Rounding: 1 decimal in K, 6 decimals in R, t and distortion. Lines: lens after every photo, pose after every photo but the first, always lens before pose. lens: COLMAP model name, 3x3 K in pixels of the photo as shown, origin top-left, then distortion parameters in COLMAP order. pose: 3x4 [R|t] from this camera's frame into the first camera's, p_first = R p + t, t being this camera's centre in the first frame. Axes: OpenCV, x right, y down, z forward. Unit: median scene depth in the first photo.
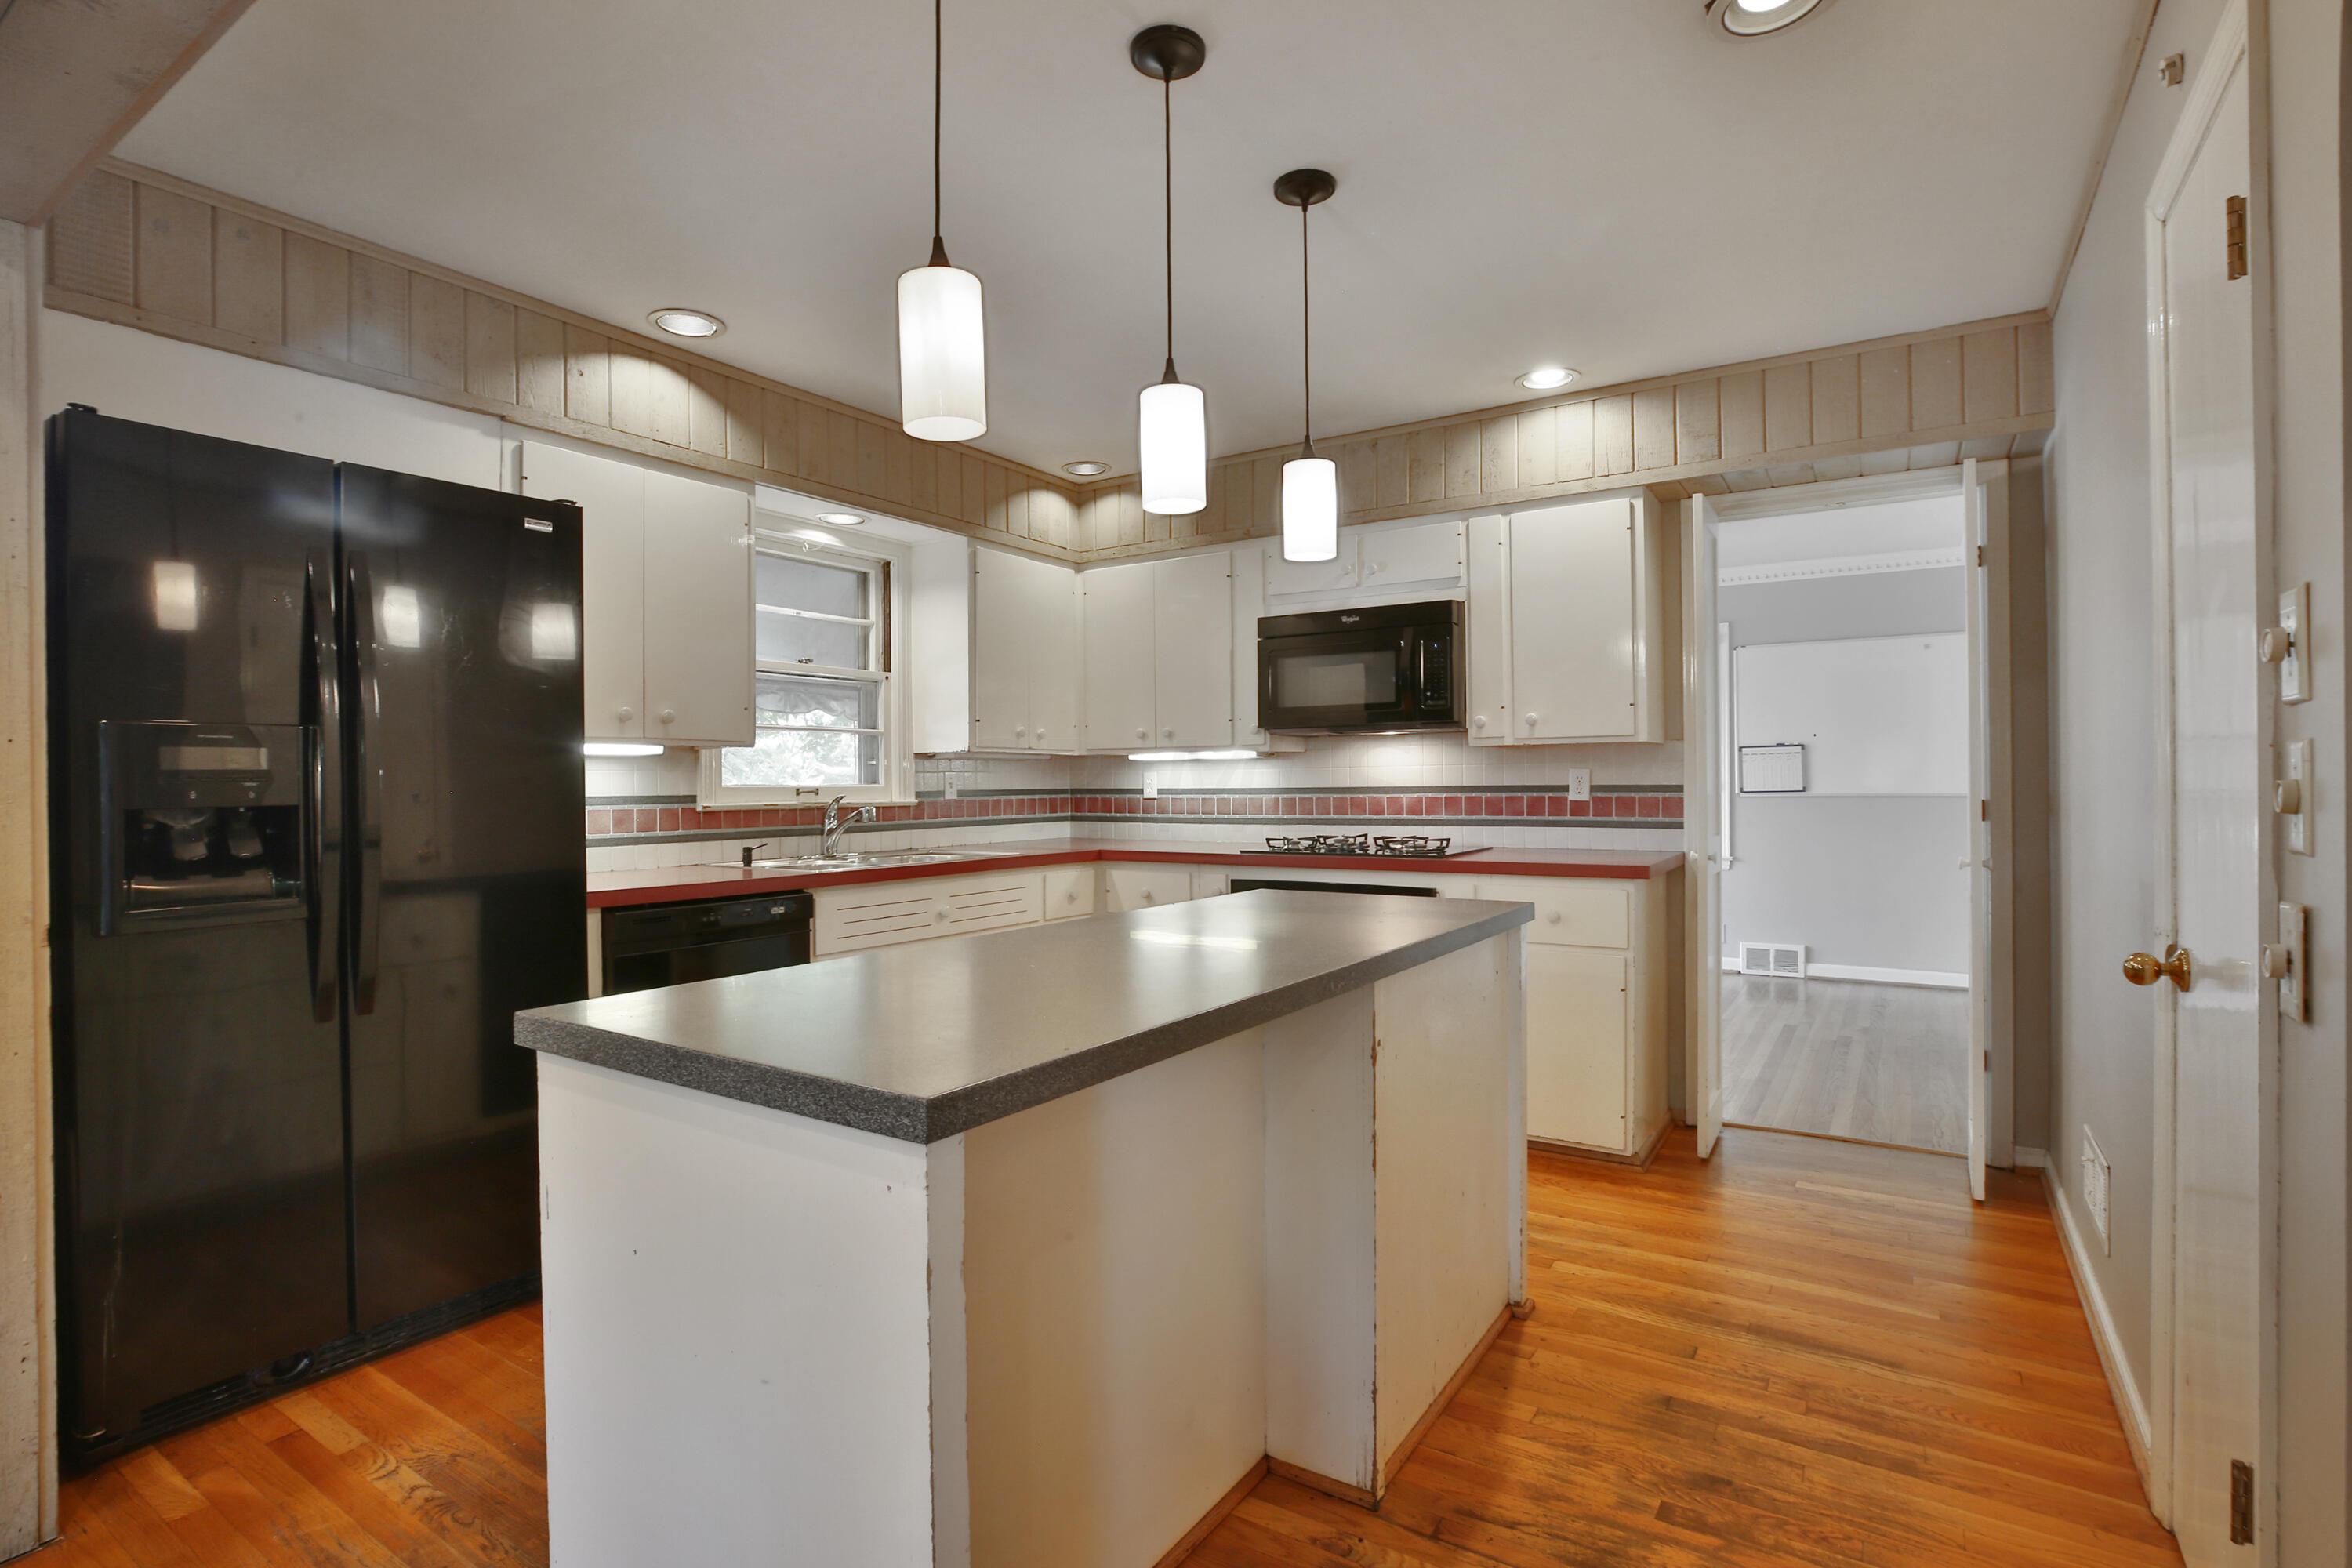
lens RADIAL K [[1138.2, 0, 1172.5], [0, 1138.2, 779.7], [0, 0, 1]] dist [-0.021228, 0.002852]
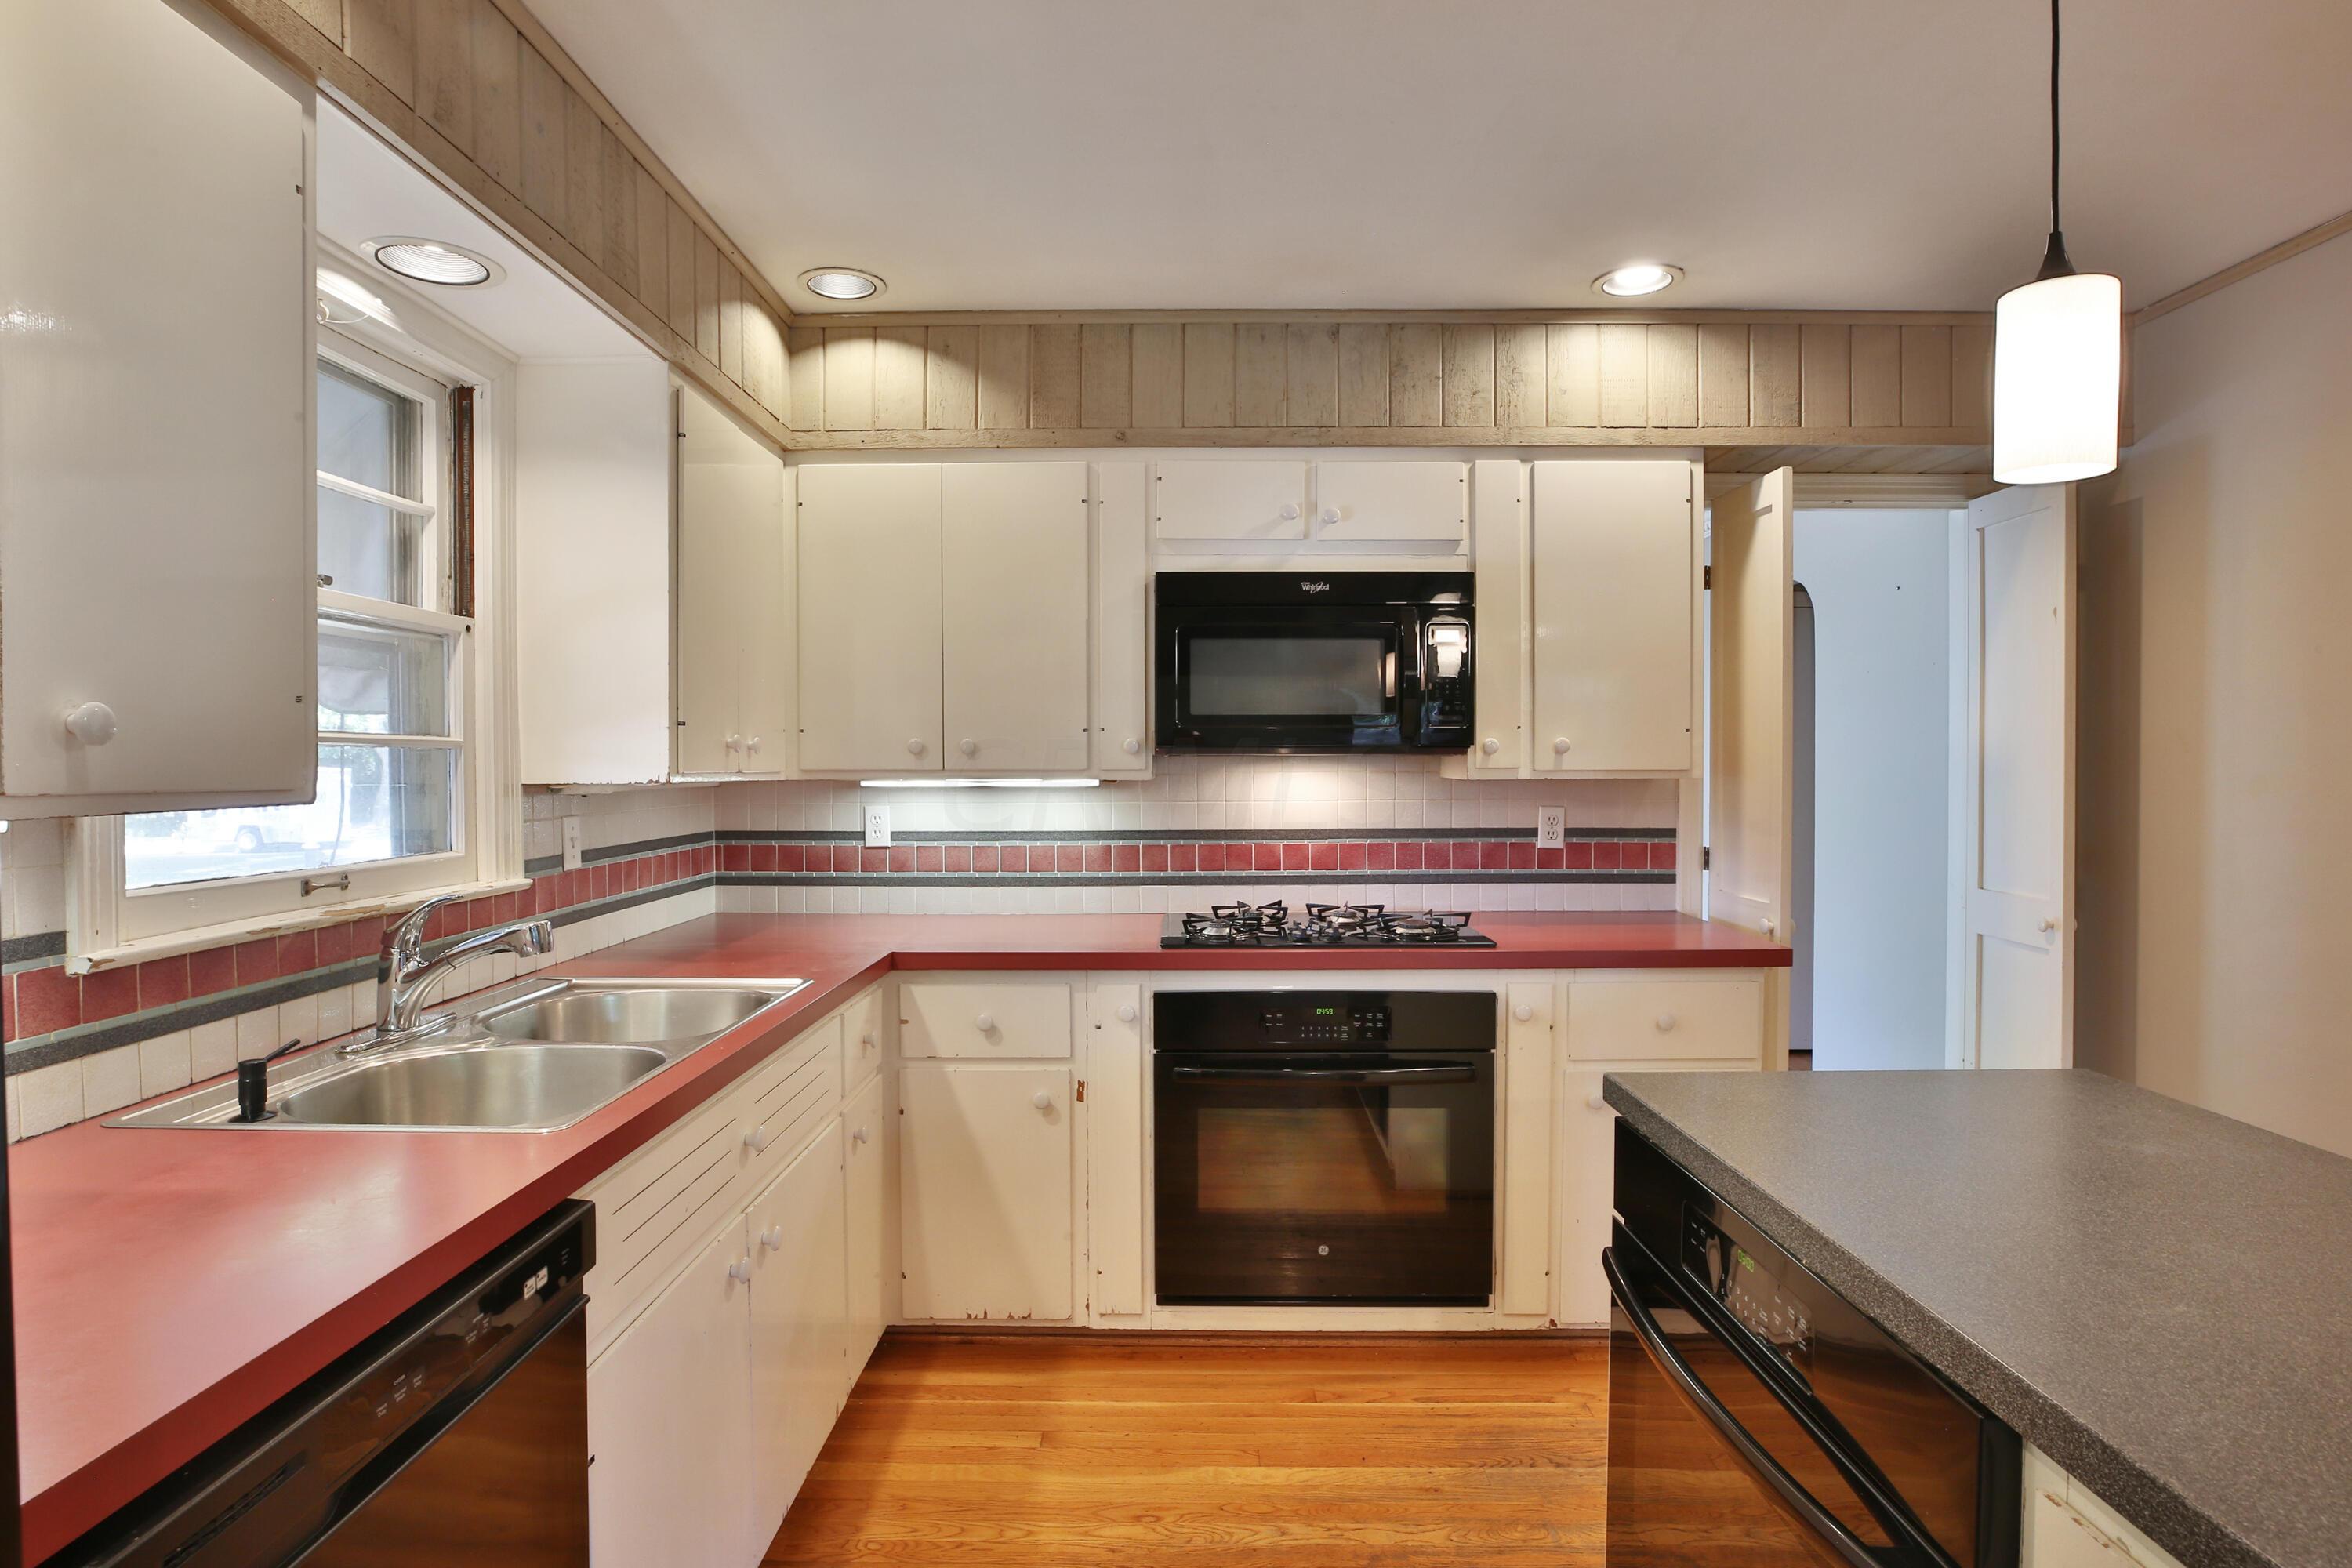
lens RADIAL K [[1194.4, 0, 1175.1], [0, 1194.4, 787.8], [0, 0, 1]] dist [-0.021143, -0.000463]
pose [[0.842752, -0.005196, 0.538278, -0.278940], [-0.005302, 0.999825, 0.017953, -0.034246], [-0.538277, -0.017984, 0.842576, 0.434801]]
